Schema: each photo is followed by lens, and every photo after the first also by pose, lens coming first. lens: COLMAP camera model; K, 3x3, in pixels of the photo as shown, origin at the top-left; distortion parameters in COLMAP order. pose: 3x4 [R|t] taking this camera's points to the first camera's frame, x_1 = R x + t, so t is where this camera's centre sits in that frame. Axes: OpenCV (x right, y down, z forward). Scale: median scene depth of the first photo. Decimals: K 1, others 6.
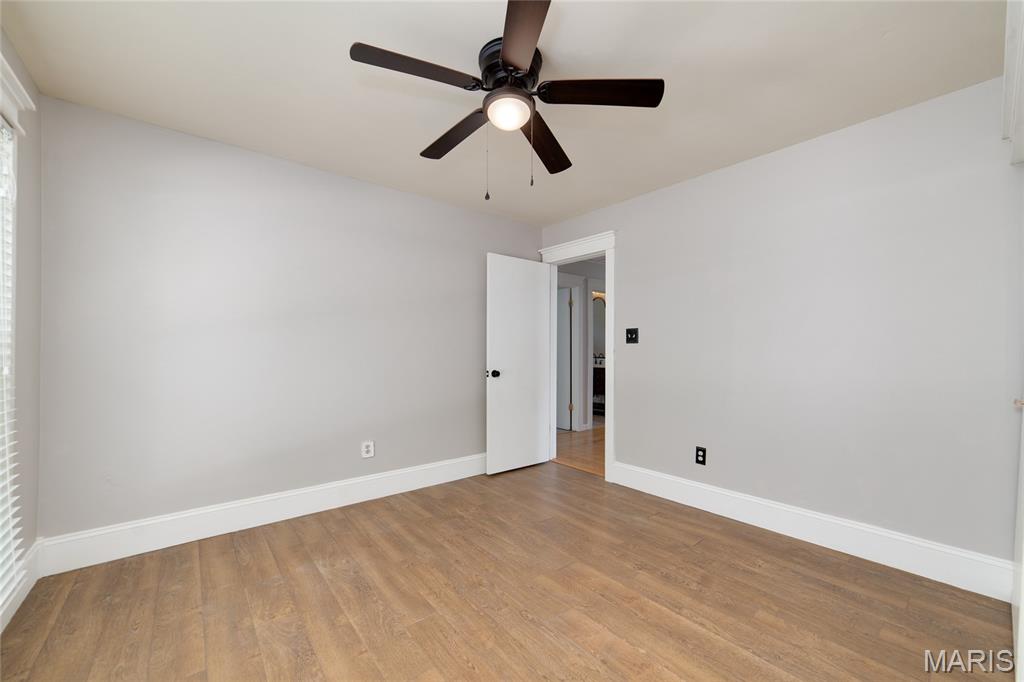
lens RADIAL K [[399.1, 0, 512.3], [0, 399.1, 344.8], [0, 0, 1]] dist [-0.009285, 0.000668]
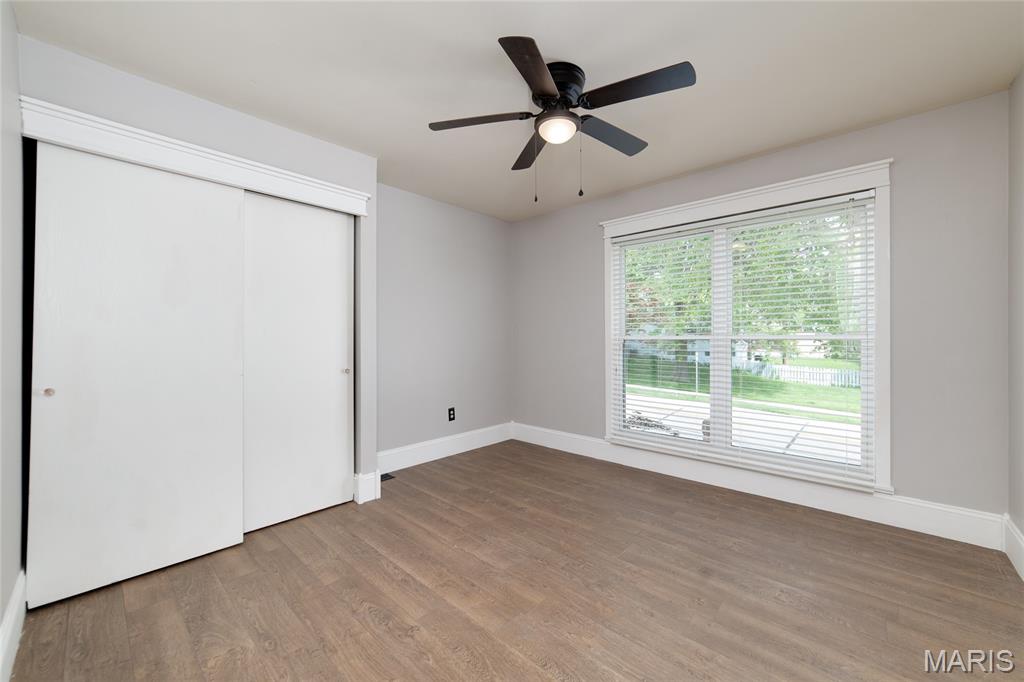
lens RADIAL K [[399.1, 0, 511.9], [0, 399.1, 340.3], [0, 0, 1]] dist [-0.009285, 0.000668]
pose [[-0.990569, 0.004302, -0.136950, 0.262436], [0.005370, 0.999958, -0.007435, 0.029560], [0.136913, -0.008101, -0.990550, 1.994816]]
